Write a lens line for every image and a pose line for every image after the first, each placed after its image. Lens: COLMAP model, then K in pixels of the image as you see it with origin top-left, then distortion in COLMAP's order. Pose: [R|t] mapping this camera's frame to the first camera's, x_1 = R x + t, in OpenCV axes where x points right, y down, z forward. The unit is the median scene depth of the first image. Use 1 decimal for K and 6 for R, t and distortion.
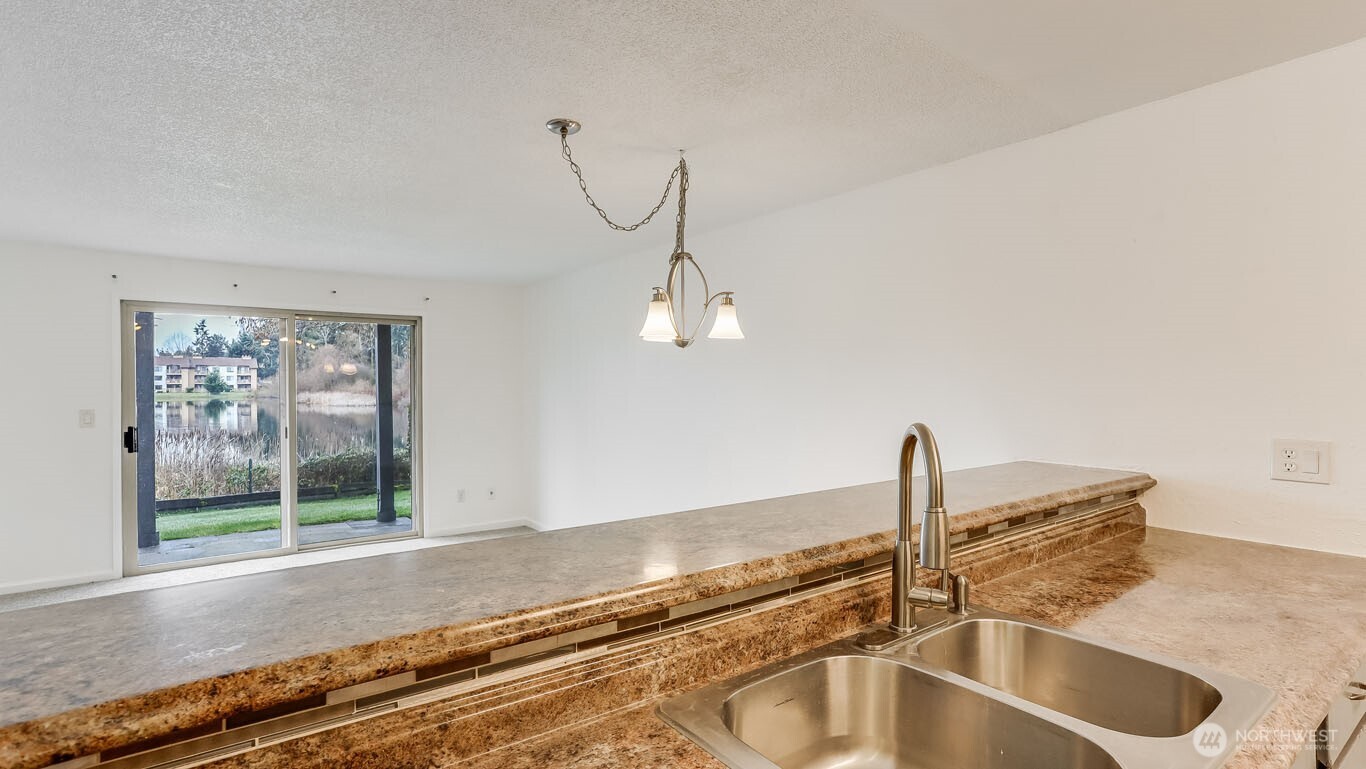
lens RADIAL K [[675.0, 0, 683.0], [0, 675.0, 384.5], [0, 0, 1]] dist [-0.025181, 0.001247]
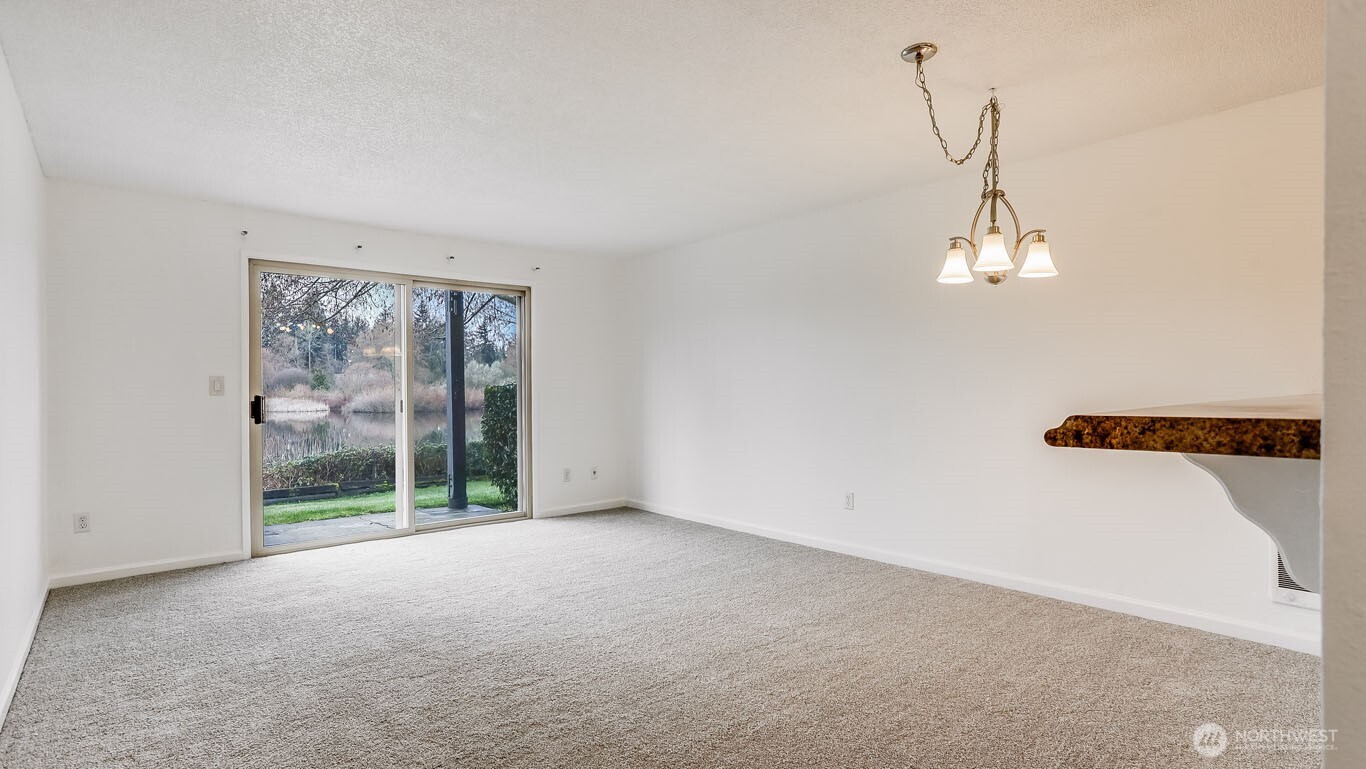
lens RADIAL K [[684.3, 0, 683.0], [0, 684.3, 384.5], [0, 0, 1]] dist [-0.044271, 0.000201]
pose [[0.997232, -0.004398, 0.074228, -0.310510], [0.004851, 0.999971, -0.005923, 0.056254], [-0.074200, 0.006267, 0.997224, 0.020362]]
